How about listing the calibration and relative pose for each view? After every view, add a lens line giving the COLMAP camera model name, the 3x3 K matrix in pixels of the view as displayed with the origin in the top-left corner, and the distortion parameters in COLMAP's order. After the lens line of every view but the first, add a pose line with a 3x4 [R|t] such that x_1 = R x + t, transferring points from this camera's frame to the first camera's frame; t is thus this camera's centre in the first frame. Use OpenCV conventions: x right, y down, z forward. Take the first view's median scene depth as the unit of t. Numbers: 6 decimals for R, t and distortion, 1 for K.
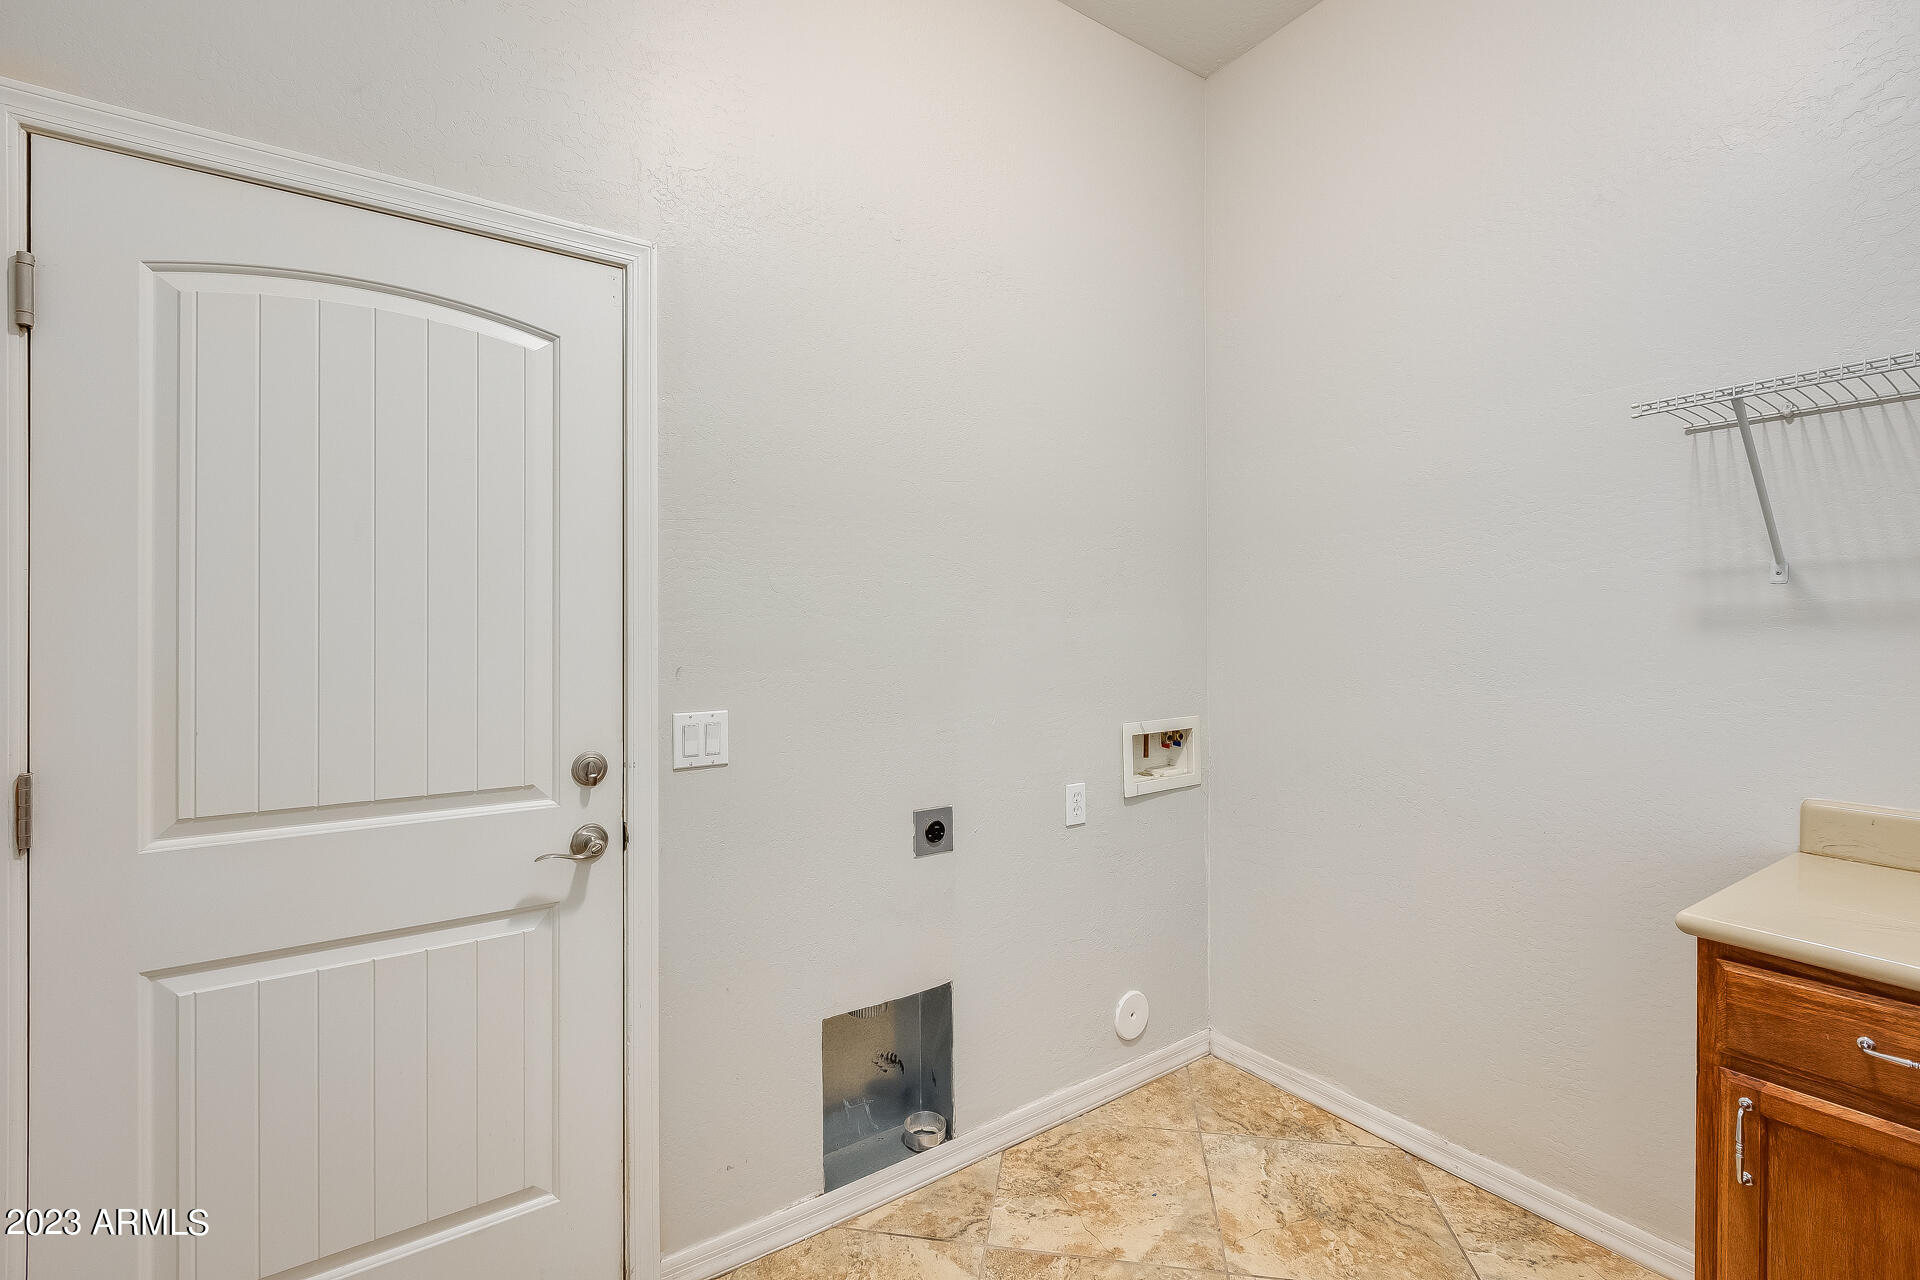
lens RADIAL K [[854.2, 0, 958.0], [0, 854.2, 630.1], [0, 0, 1]] dist [-0.001135, -0.000437]
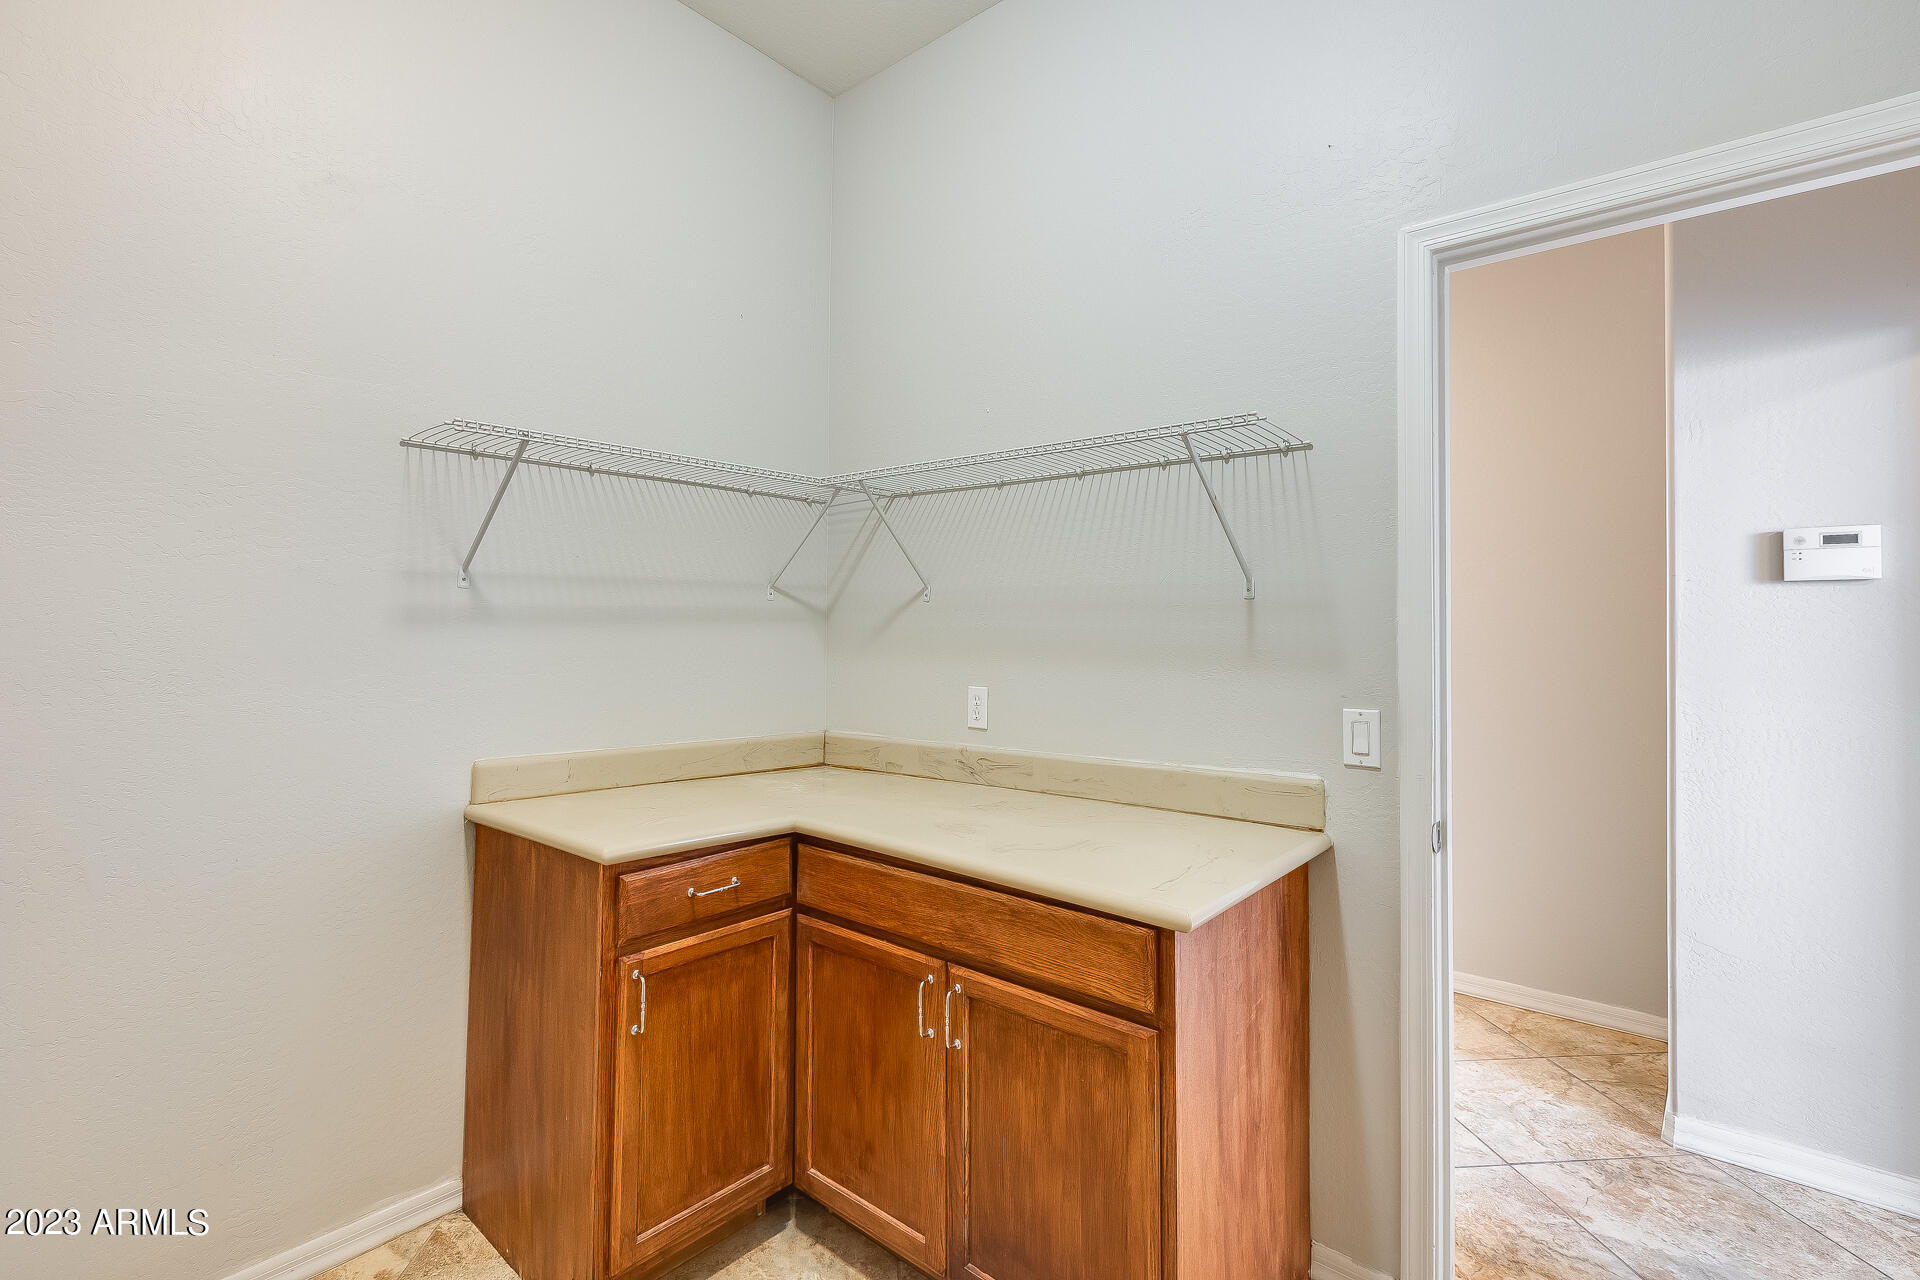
lens RADIAL K [[875.3, 0, 956.3], [0, 875.3, 606.5], [0, 0, 1]] dist [-0.000360, -0.000126]
pose [[-0.252450, 0.027388, 0.967222, -0.452840], [-0.008391, 0.999500, -0.030492, 0.004345], [-0.967573, -0.015814, -0.252094, 0.681437]]
